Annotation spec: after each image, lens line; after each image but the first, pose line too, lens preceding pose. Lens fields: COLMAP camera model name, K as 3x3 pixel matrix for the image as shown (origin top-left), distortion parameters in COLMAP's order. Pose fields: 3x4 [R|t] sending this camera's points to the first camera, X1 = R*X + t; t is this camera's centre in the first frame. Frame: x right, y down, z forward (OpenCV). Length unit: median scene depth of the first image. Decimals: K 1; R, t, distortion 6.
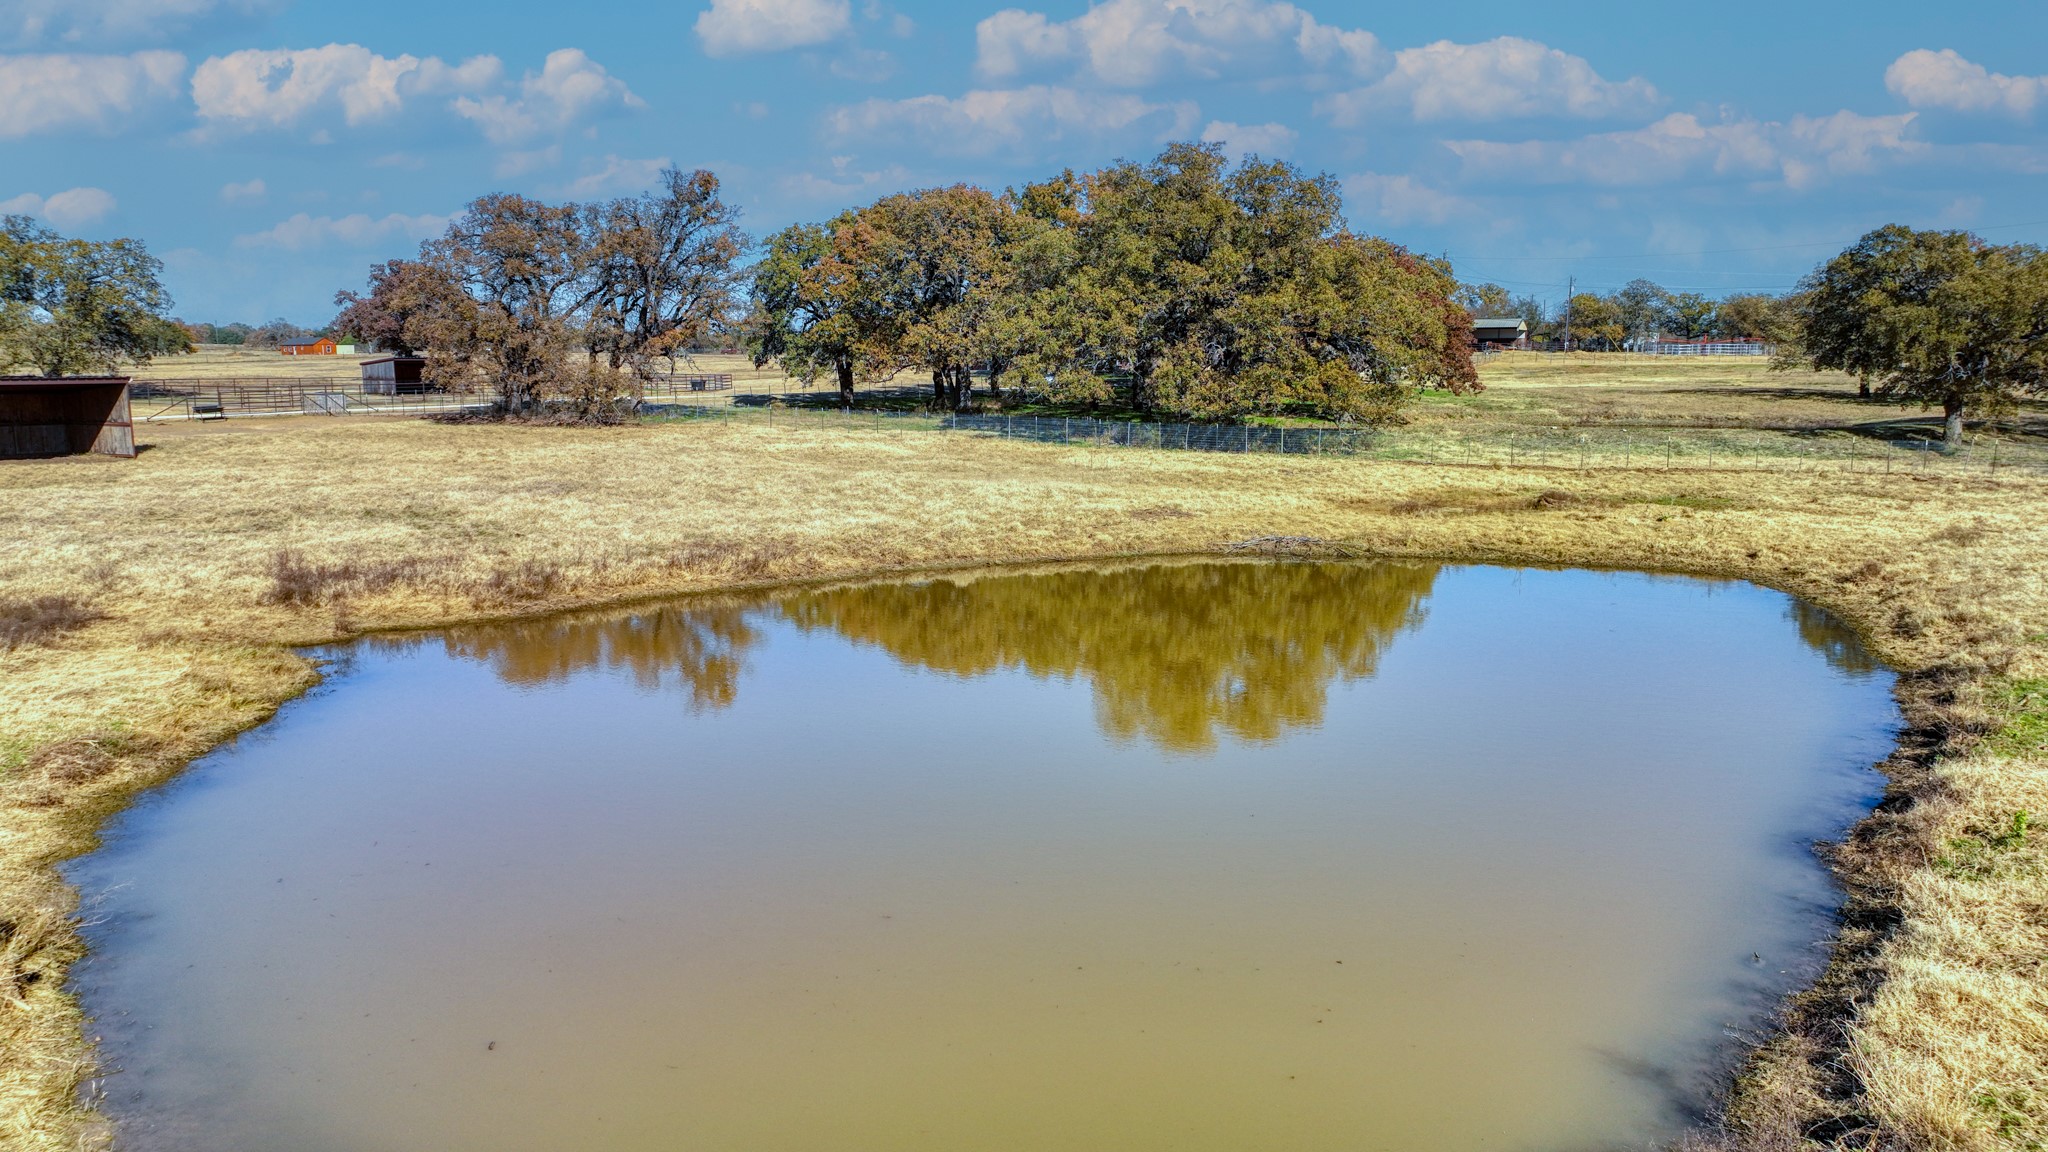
lens RADIAL K [[1402.7, 0, 1028.1], [0, 1402.7, 578.9], [0, 0, 1]] dist [0.006027, 0.010500]
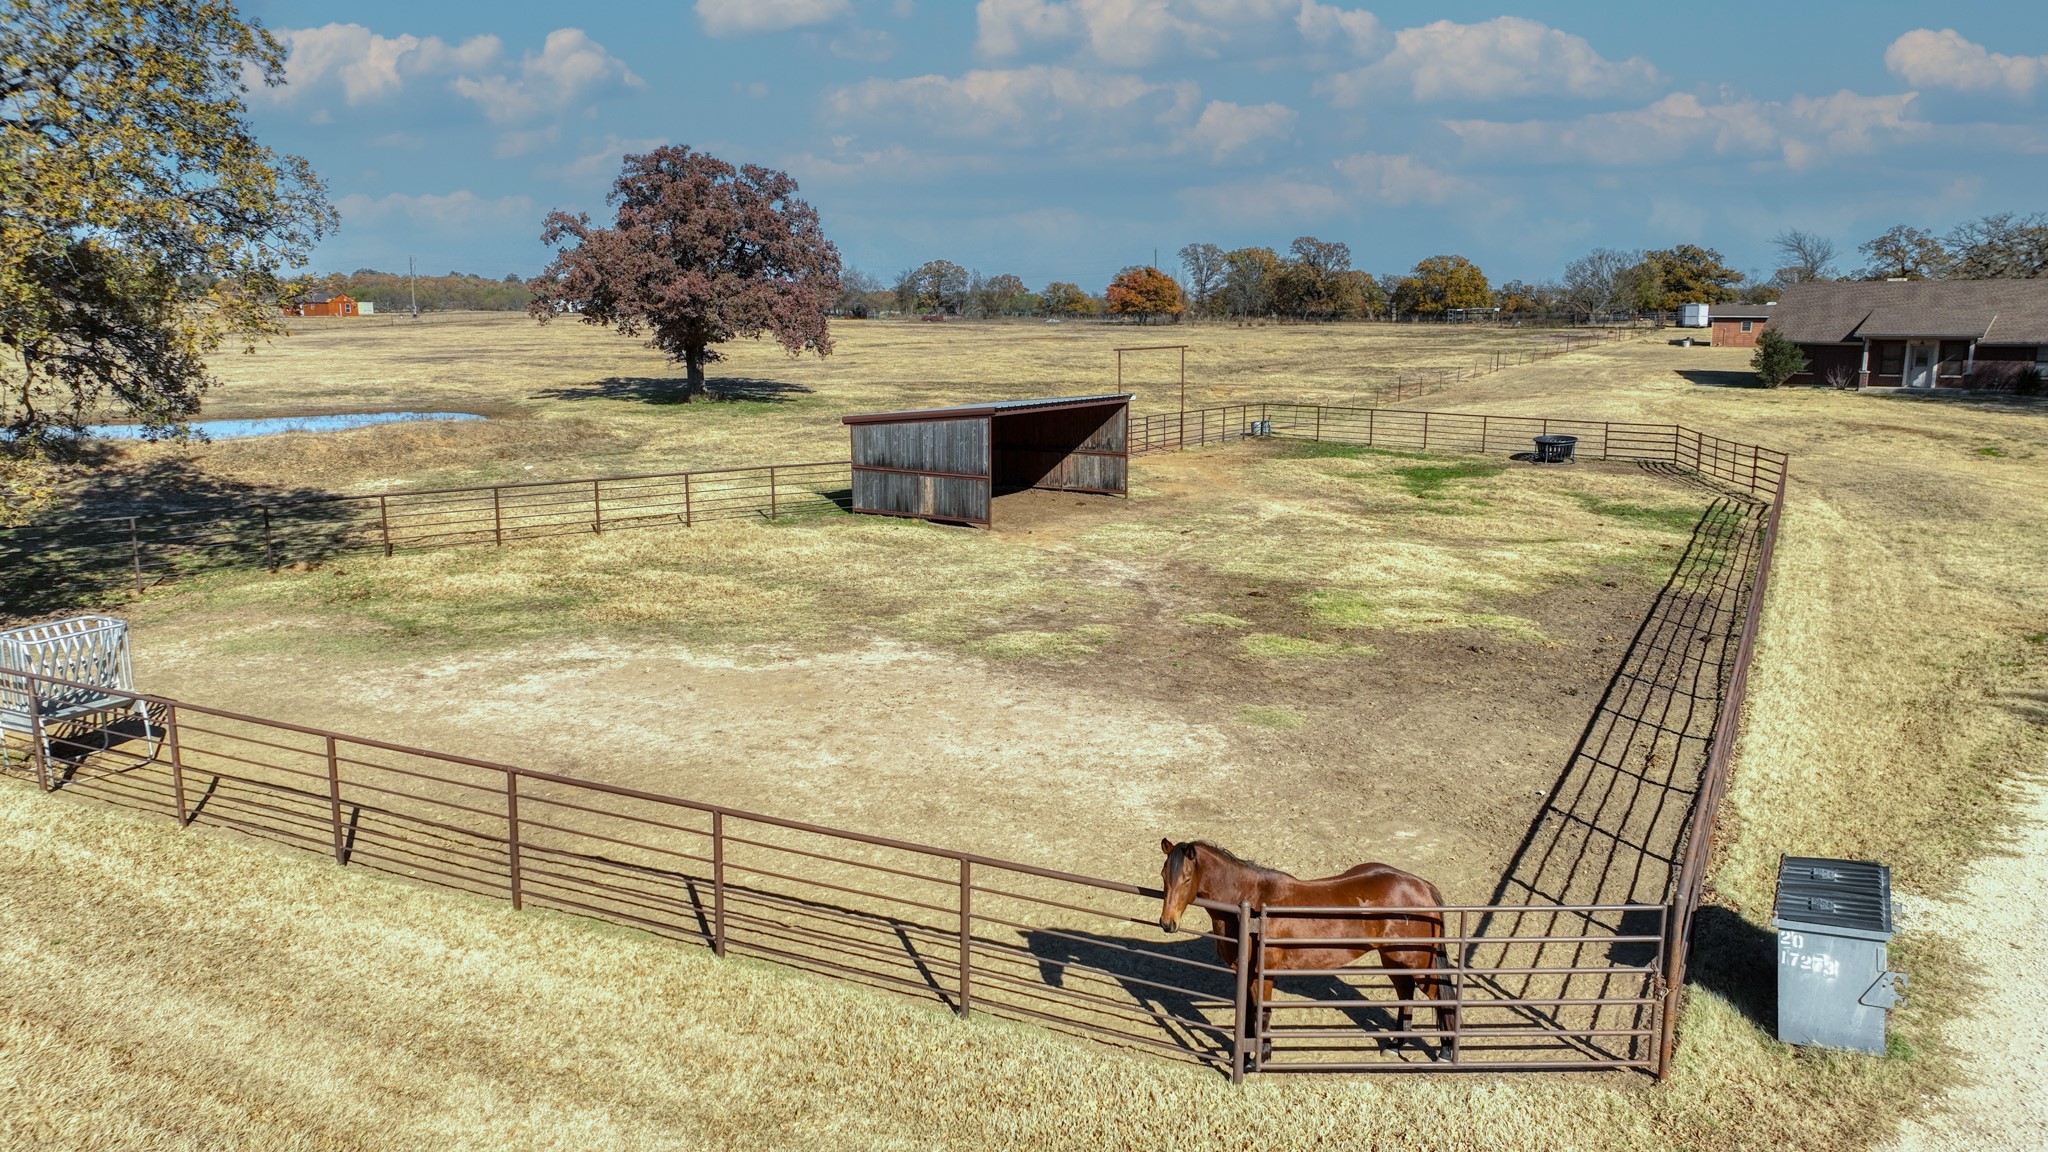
lens RADIAL K [[1402.7, 0, 1025.6], [0, 1402.7, 578.4], [0, 0, 1]] dist [0.006027, 0.010500]
pose [[0.999797, 0.006569, 0.019051, -1.731239], [-0.007112, 0.999566, 0.028583, -0.495941], [-0.018855, -0.028713, 0.999410, 2.670940]]
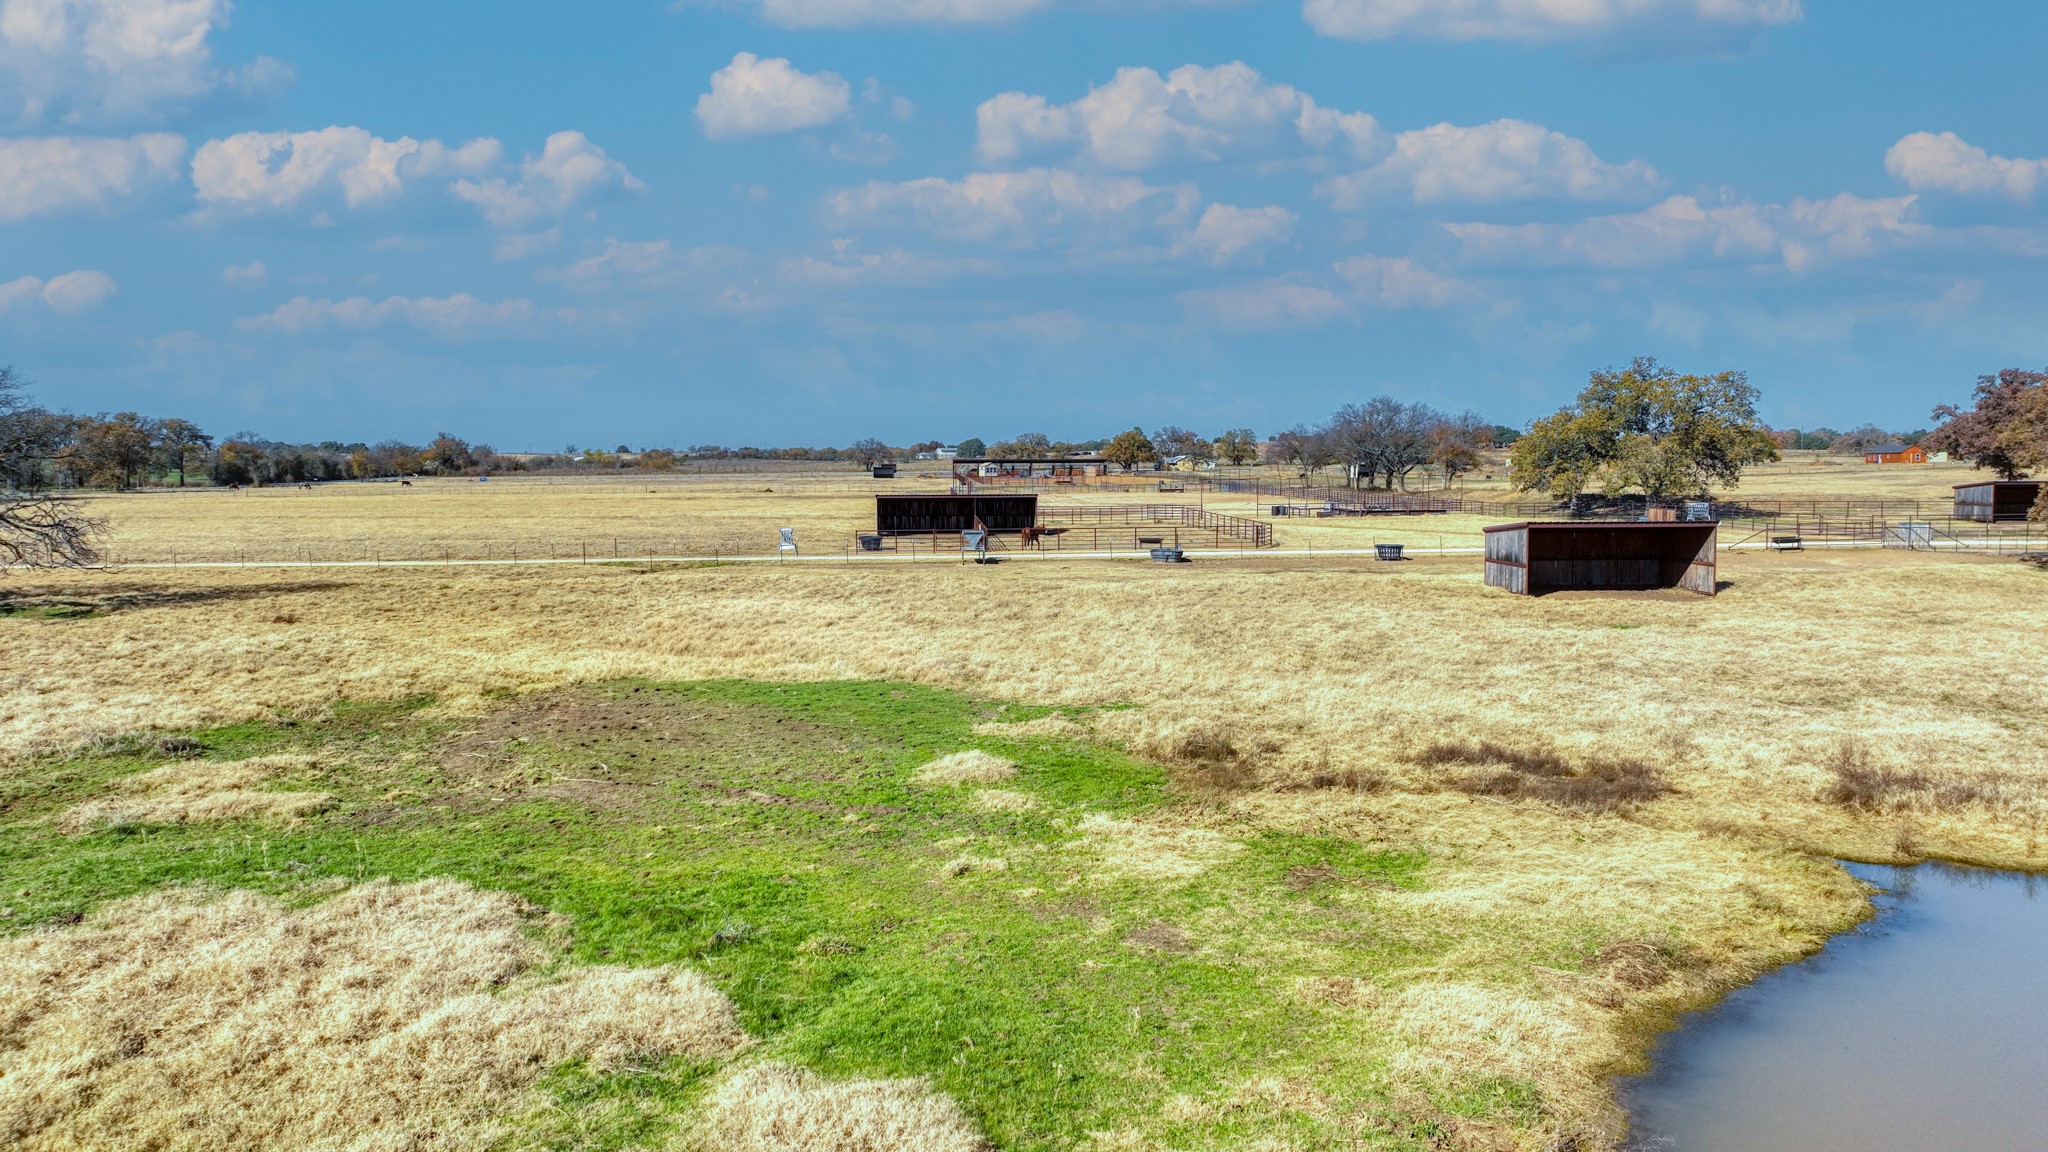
lens RADIAL K [[1402.7, 0, 1023.8], [0, 1402.7, 576.0], [0, 0, 1]] dist [0.006027, 0.010500]
pose [[0.523437, 0.061690, -0.849828, -0.006422], [-0.124497, 0.992209, -0.004657, -0.055221], [0.842920, 0.108239, 0.527039, -0.007130]]
